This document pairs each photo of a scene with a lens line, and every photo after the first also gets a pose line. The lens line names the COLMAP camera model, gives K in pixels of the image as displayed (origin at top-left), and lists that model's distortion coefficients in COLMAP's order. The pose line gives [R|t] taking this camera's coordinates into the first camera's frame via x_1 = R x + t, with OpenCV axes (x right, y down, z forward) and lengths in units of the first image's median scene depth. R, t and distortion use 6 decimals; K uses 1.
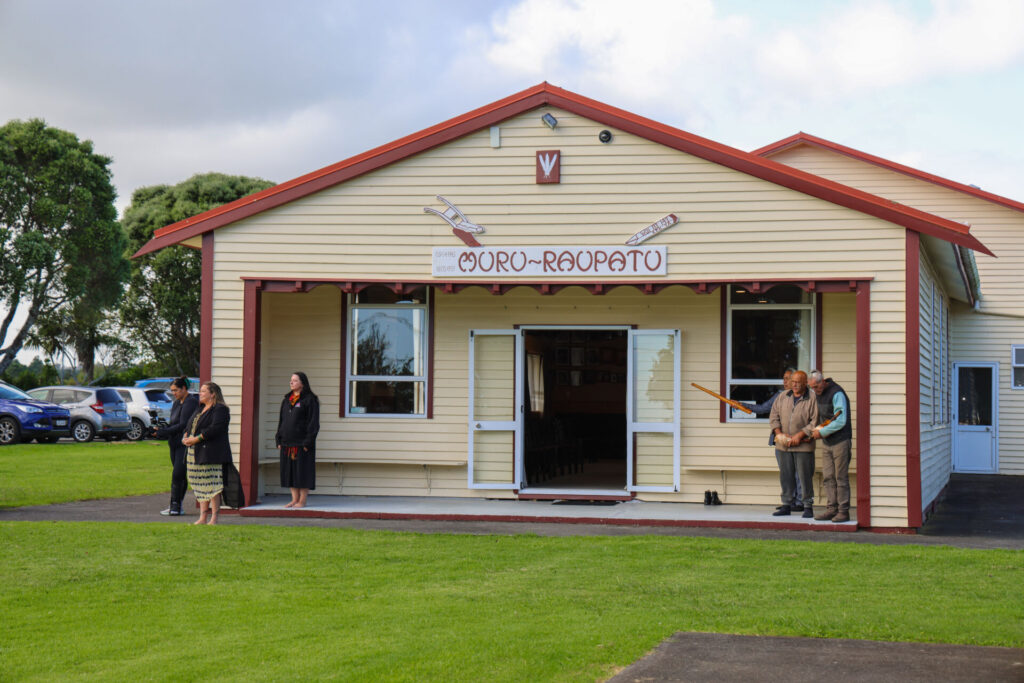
lens RADIAL K [[2131.4, 0, 532.9], [0, 2131.4, 341.6], [0, 0, 1]] dist [0.321872, 0.088682]
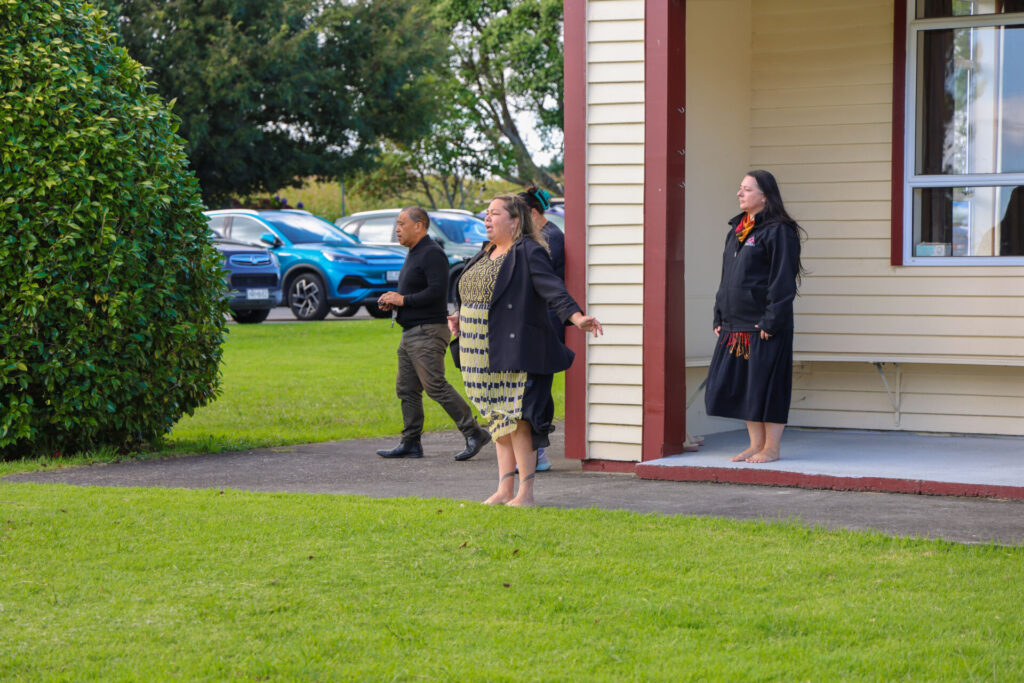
lens RADIAL K [[2984.4, 0, 516.0], [0, 2984.4, 337.5], [0, 0, 1]] dist [0.826362, -0.260397]
pose [[0.937773, -0.005883, -0.347198, 0.067135], [0.026676, 0.998122, 0.055139, 0.013043], [0.346222, -0.060969, 0.936169, 0.372182]]
